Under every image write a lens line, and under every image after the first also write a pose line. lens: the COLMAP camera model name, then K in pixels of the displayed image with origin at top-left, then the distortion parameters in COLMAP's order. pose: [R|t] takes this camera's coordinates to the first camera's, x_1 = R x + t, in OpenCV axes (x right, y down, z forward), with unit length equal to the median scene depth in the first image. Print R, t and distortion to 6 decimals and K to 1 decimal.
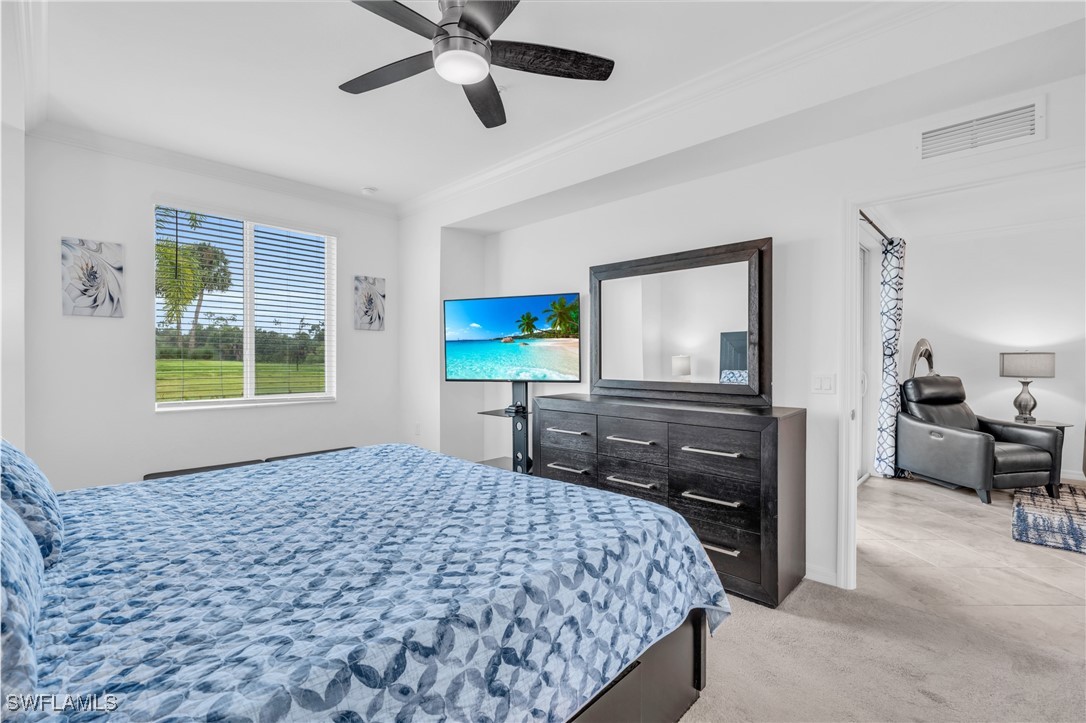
lens RADIAL K [[483.1, 0, 537.0], [0, 483.1, 366.2], [0, 0, 1]] dist [-0.007809, 0.001853]
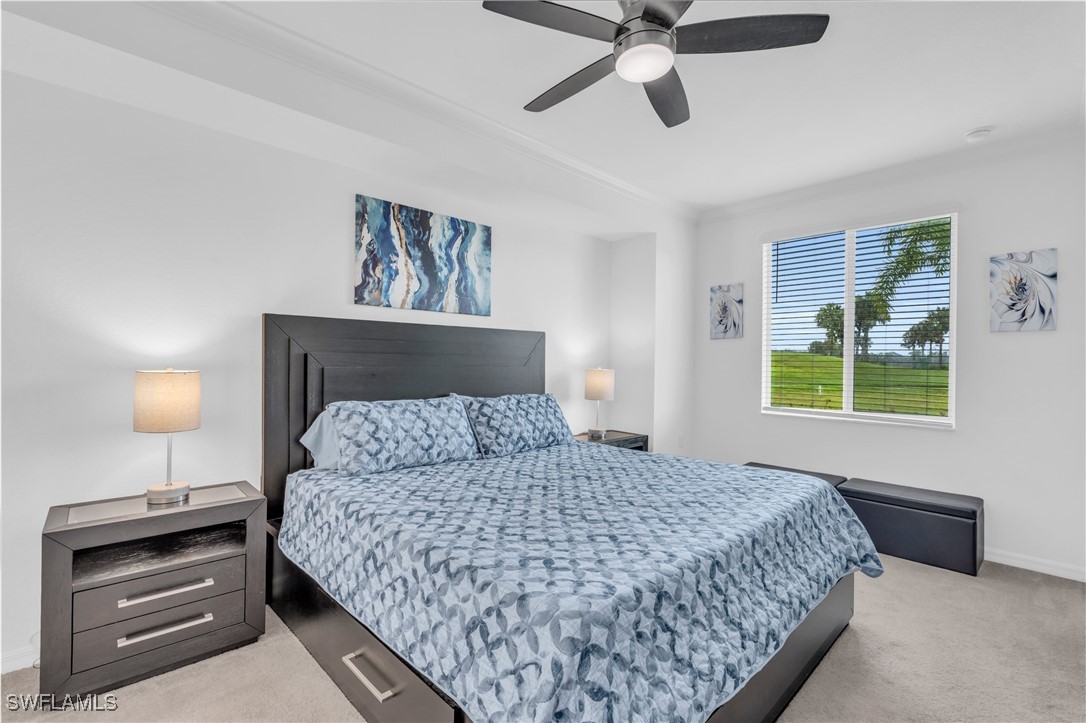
lens RADIAL K [[483.1, 0, 531.6], [0, 483.1, 358.2], [0, 0, 1]] dist [-0.007809, 0.001853]
pose [[-0.042712, -0.016900, -0.998944, 0.623020], [-0.034143, 0.999298, -0.015446, -0.011509], [0.998504, 0.033448, -0.043259, 0.665112]]
